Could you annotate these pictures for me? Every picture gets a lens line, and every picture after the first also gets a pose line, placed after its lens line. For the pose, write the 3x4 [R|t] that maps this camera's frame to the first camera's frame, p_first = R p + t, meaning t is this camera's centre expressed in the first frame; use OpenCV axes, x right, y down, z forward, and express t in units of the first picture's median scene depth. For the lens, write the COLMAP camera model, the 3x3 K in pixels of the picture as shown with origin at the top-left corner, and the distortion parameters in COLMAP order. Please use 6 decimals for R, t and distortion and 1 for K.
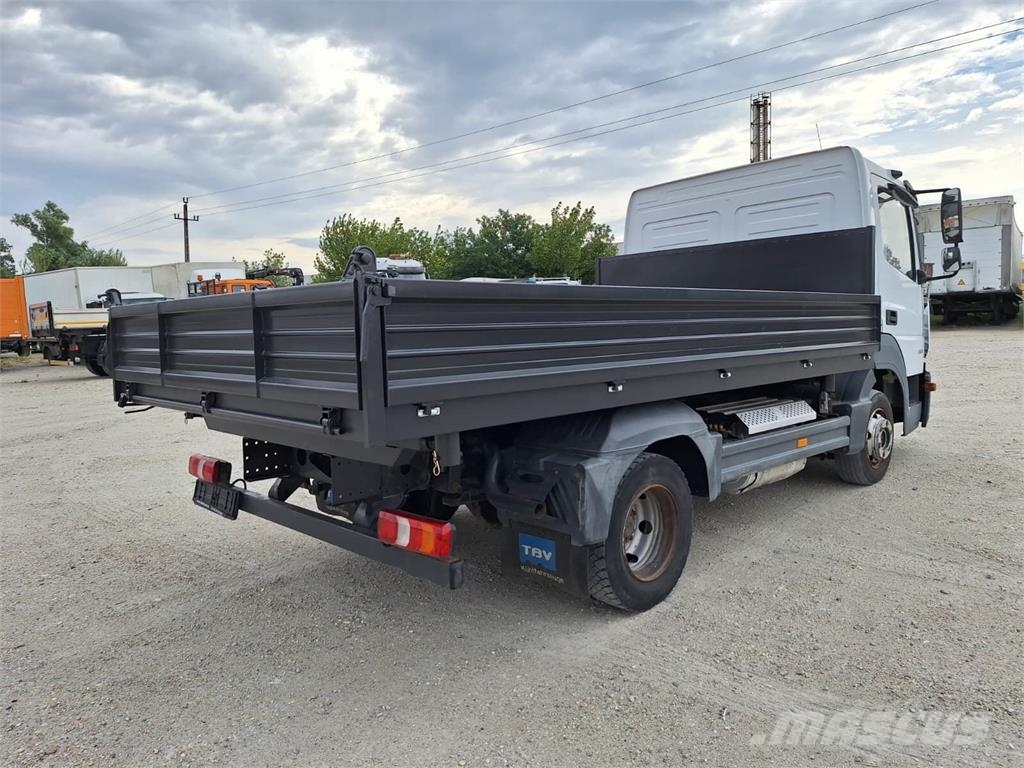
lens RADIAL K [[687.4, 0, 512.0], [0, 687.4, 338.3], [0, 0, 1]] dist [0.054374, -0.066352]
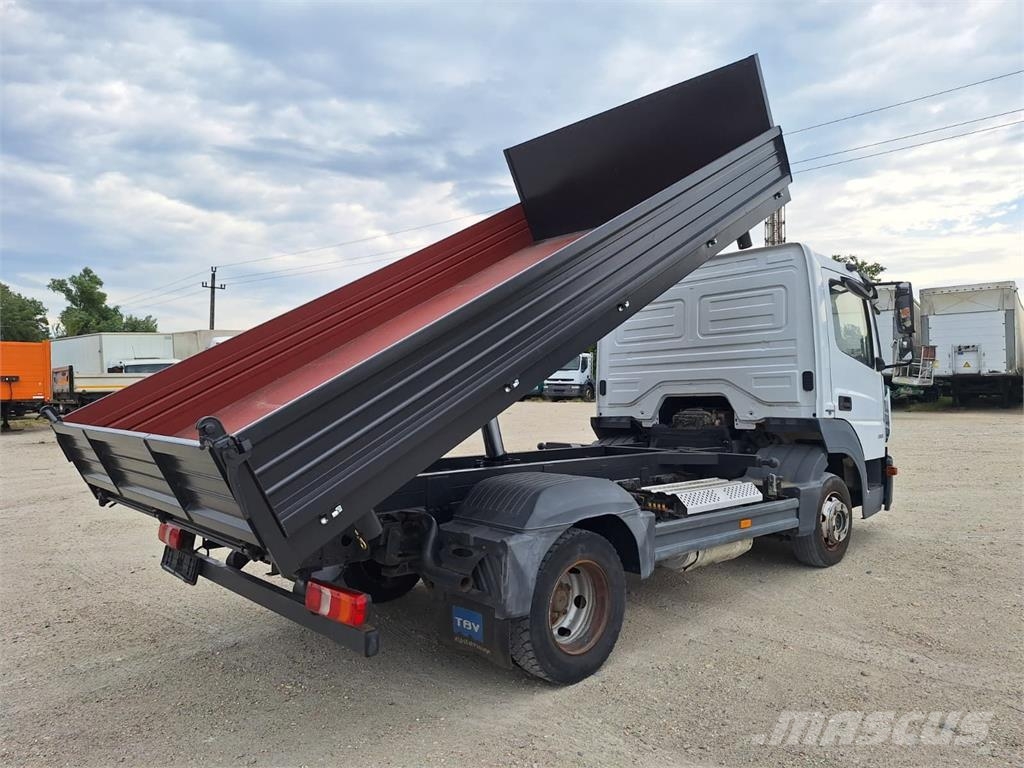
lens RADIAL K [[681.7, 0, 515.1], [0, 681.7, 358.5], [0, 0, 1]] dist [0.035270, -0.041332]
pose [[0.999599, 0.020325, -0.019740, 0.092244], [-0.021734, 0.997019, -0.074026, -0.013921], [0.018176, 0.074425, 0.997061, -0.055558]]
